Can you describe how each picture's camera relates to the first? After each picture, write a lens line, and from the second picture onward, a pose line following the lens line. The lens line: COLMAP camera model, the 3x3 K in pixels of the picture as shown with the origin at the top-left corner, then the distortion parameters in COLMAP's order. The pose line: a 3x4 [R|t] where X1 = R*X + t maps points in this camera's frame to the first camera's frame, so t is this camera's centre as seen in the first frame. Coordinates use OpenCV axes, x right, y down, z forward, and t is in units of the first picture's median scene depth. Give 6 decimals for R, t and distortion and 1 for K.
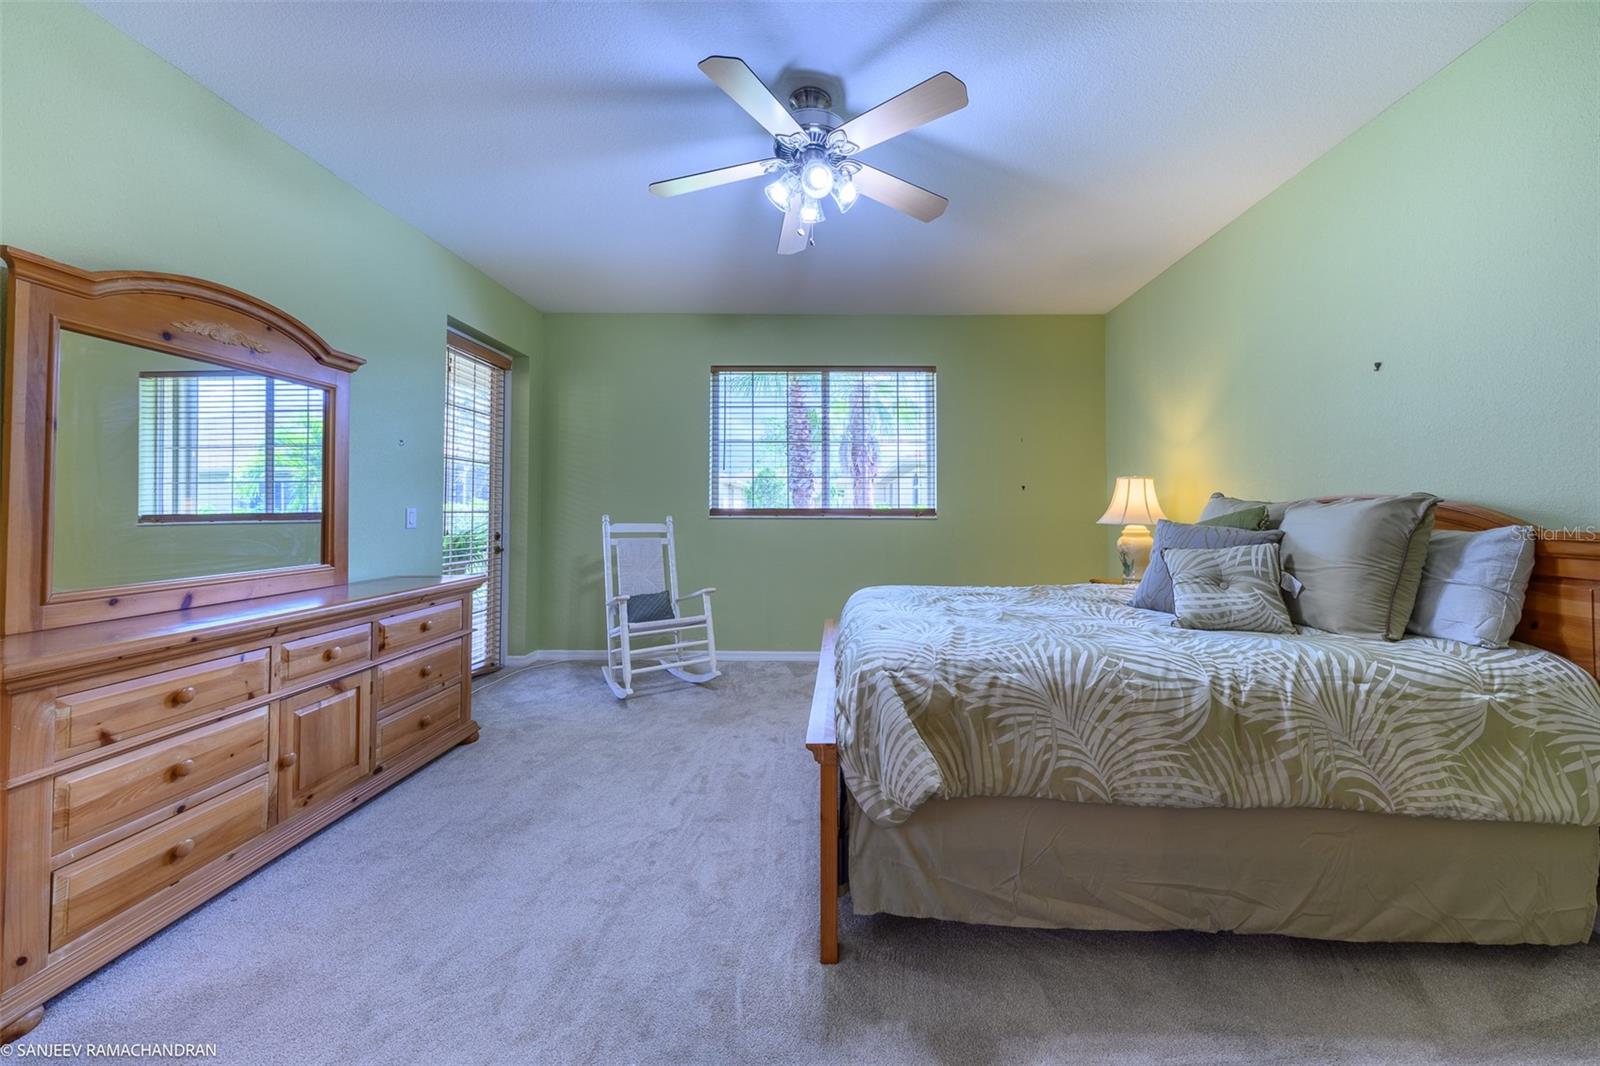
lens RADIAL K [[553.2, 0, 832.4], [0, 553.2, 502.9], [0, 0, 1]] dist [0.001836, -0.002288]
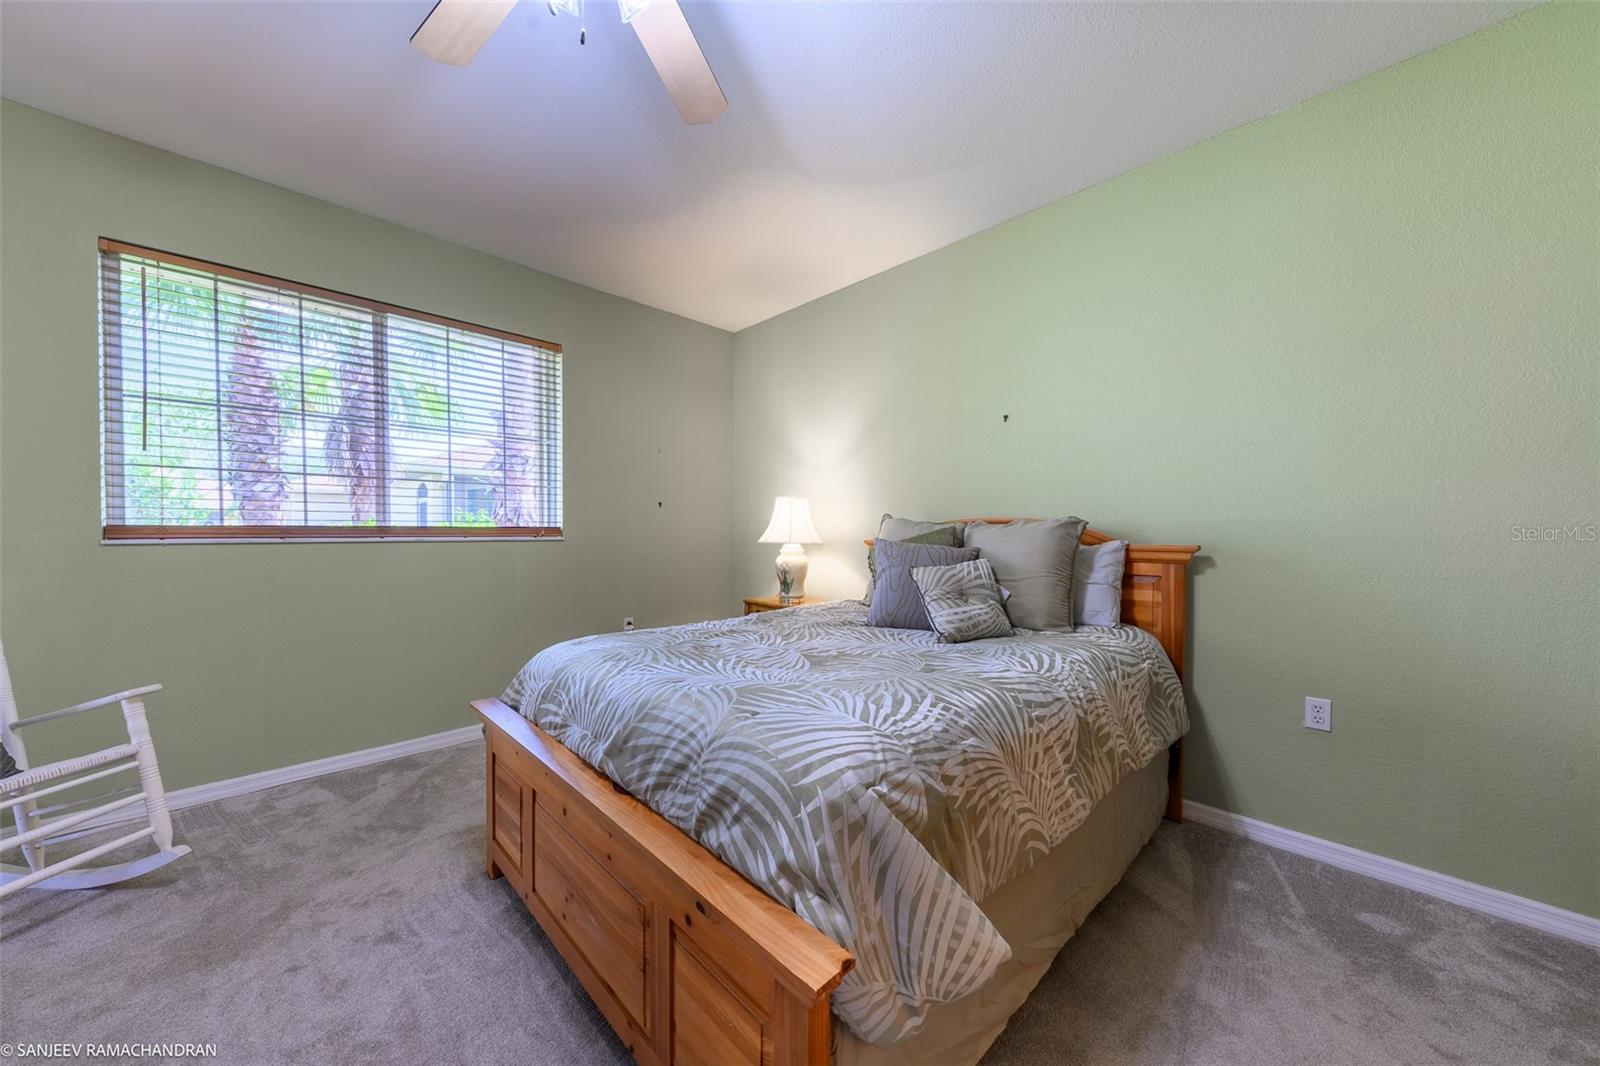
lens RADIAL K [[550.4, 0, 803.7], [0, 550.4, 542.7], [0, 0, 1]] dist [0.001013, -0.002419]
pose [[0.708244, -0.015146, 0.705805, -0.320428], [-0.011098, 0.999407, 0.032582, 0.008857], [-0.705880, -0.030909, 0.707656, 0.529721]]
